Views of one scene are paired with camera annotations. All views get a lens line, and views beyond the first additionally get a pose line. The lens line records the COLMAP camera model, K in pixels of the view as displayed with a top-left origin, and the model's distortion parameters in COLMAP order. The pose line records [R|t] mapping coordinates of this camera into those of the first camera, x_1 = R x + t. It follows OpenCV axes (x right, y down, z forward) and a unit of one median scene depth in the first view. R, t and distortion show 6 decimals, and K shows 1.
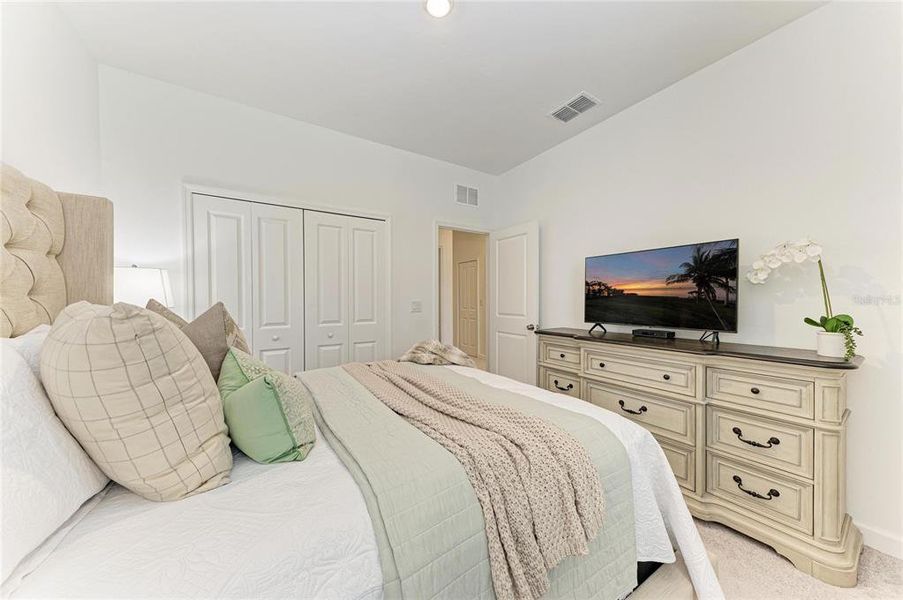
lens RADIAL K [[304.3, 0, 450.0], [0, 304.3, 297.9], [0, 0, 1]] dist [0.020207, -0.003656]
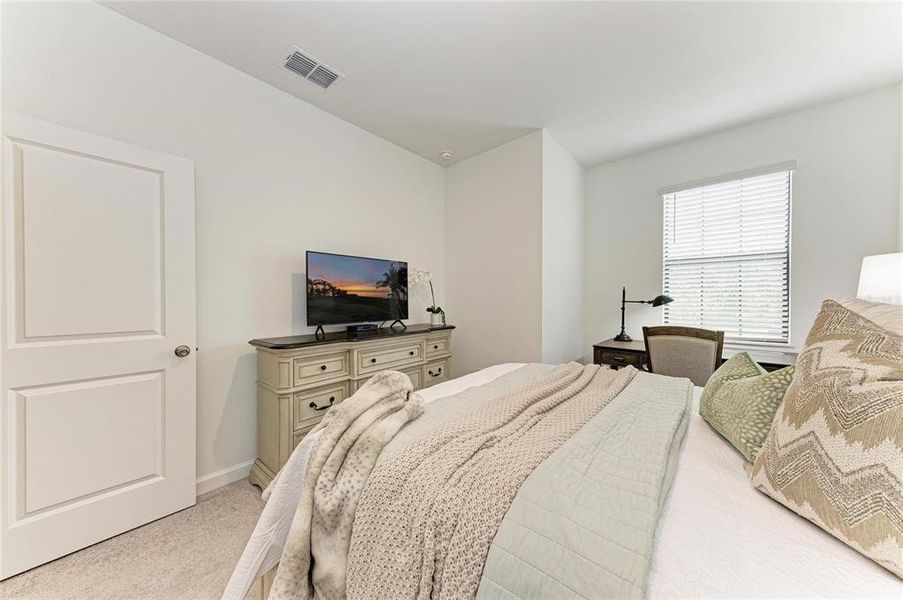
lens RADIAL K [[304.3, 0, 449.9], [0, 304.3, 304.2], [0, 0, 1]] dist [0.020207, -0.003656]
pose [[-0.268329, -0.013211, 0.963237, -0.619542], [0.003308, 0.999887, 0.014635, 0.007112], [-0.963322, 0.007113, -0.268255, 1.055946]]
